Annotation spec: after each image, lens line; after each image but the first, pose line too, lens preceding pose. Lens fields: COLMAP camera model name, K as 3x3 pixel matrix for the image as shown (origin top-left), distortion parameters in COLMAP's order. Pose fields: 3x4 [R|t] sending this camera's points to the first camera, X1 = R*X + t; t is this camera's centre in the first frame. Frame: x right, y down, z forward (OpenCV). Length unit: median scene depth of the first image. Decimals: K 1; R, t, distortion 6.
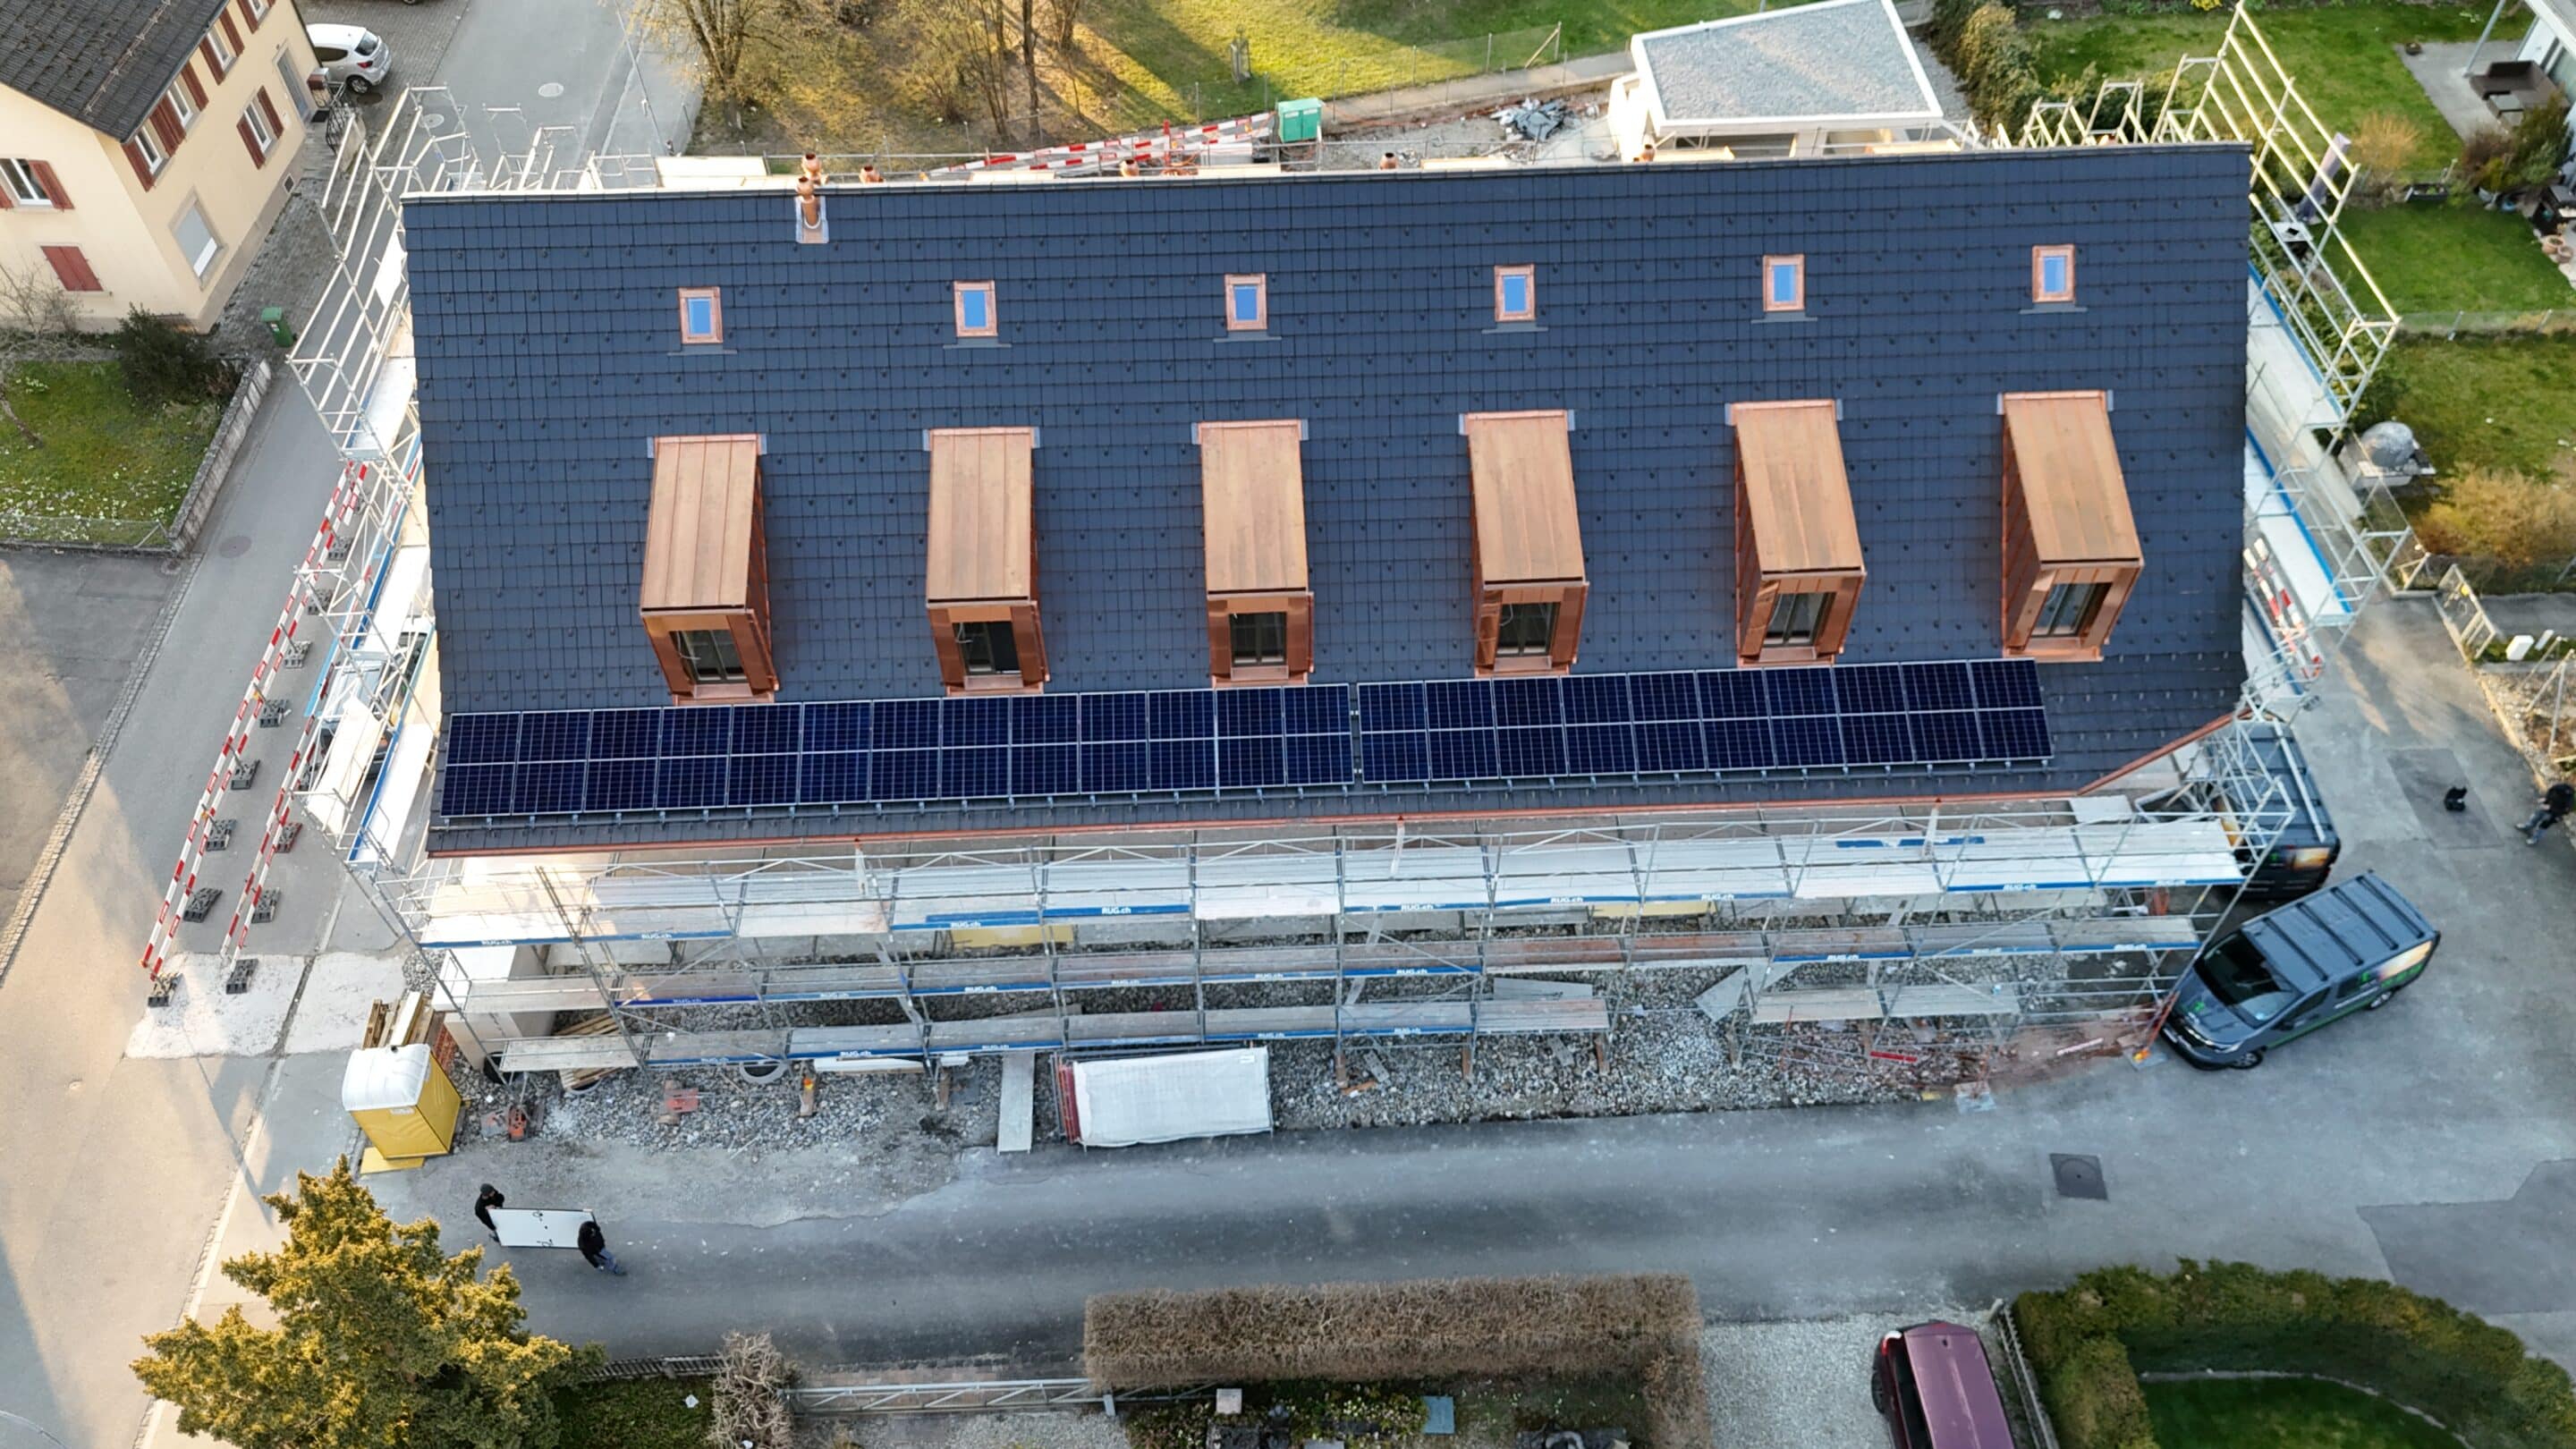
lens RADIAL K [[1888.9, 0, 1289.1], [0, 1888.9, 724.7], [0, 0, 1]] dist [0.034666, -0.010580]
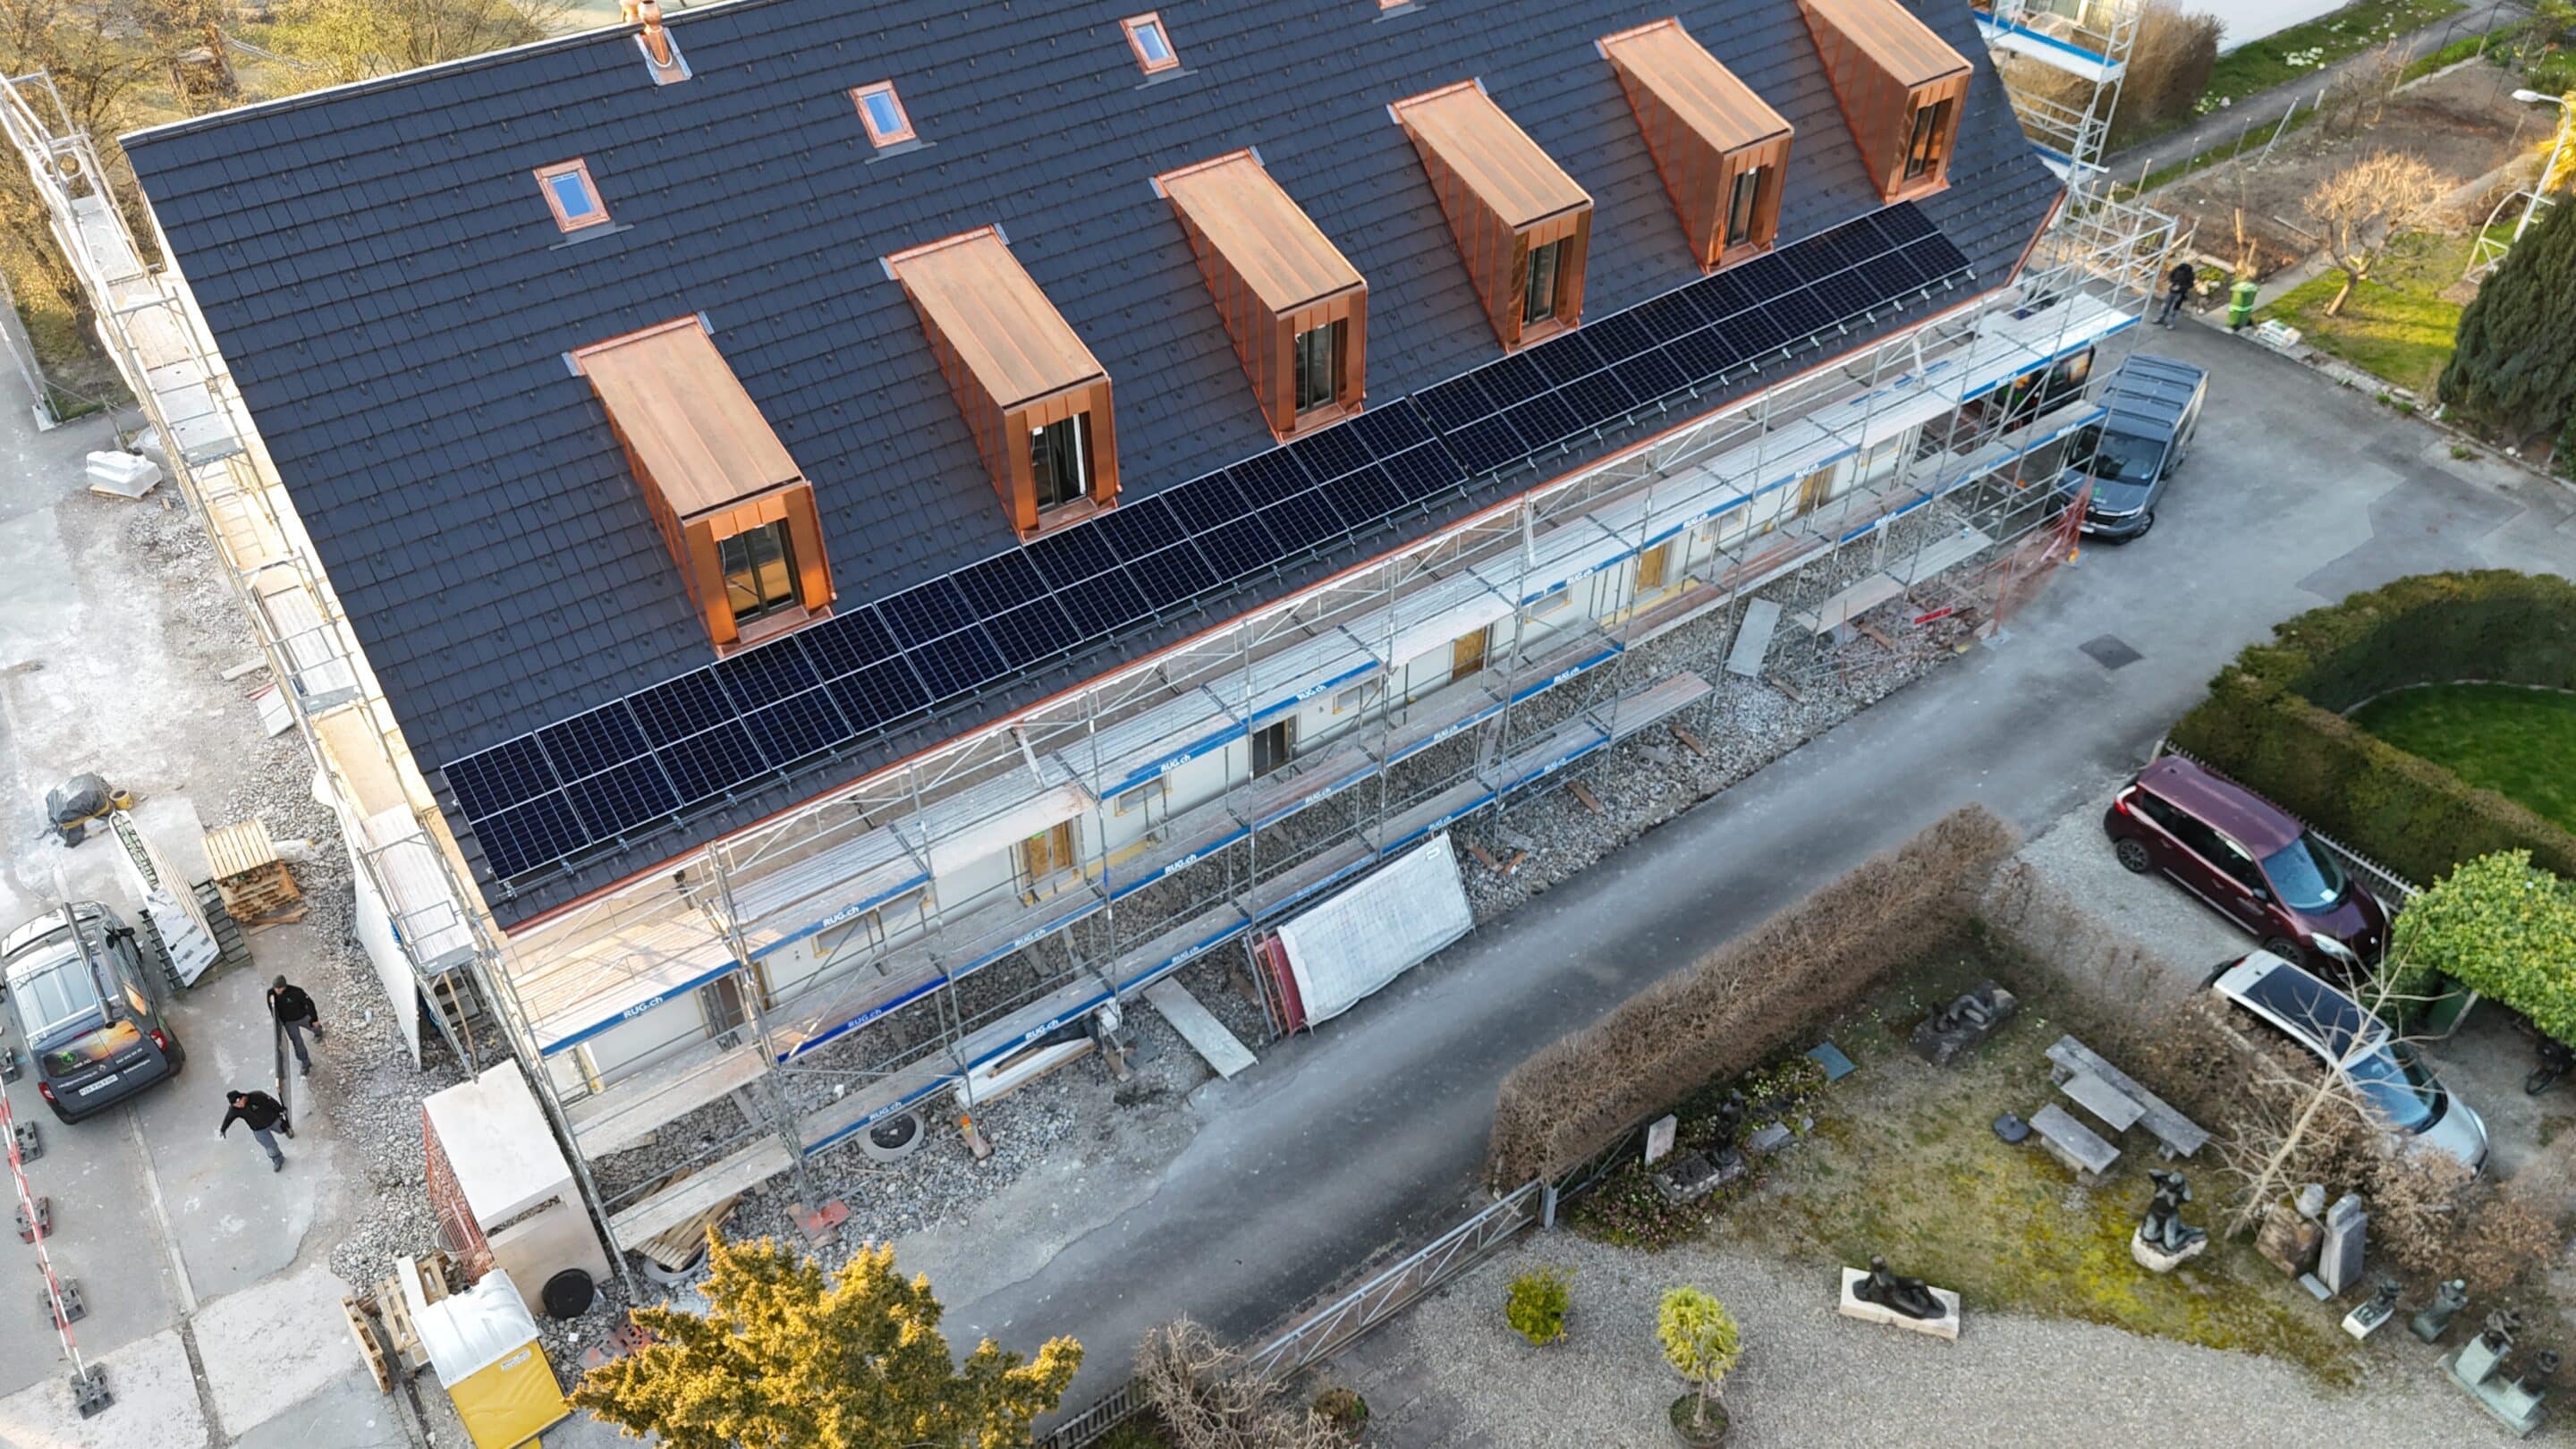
lens RADIAL K [[1888.9, 0, 1288.6], [0, 1888.9, 724.2], [0, 0, 1]] dist [0.034666, -0.010580]
pose [[0.841898, -0.355779, 0.405746, -0.427071], [0.413407, 0.908488, -0.061184, 0.149845], [-0.346848, 0.219249, 0.911935, 0.195406]]
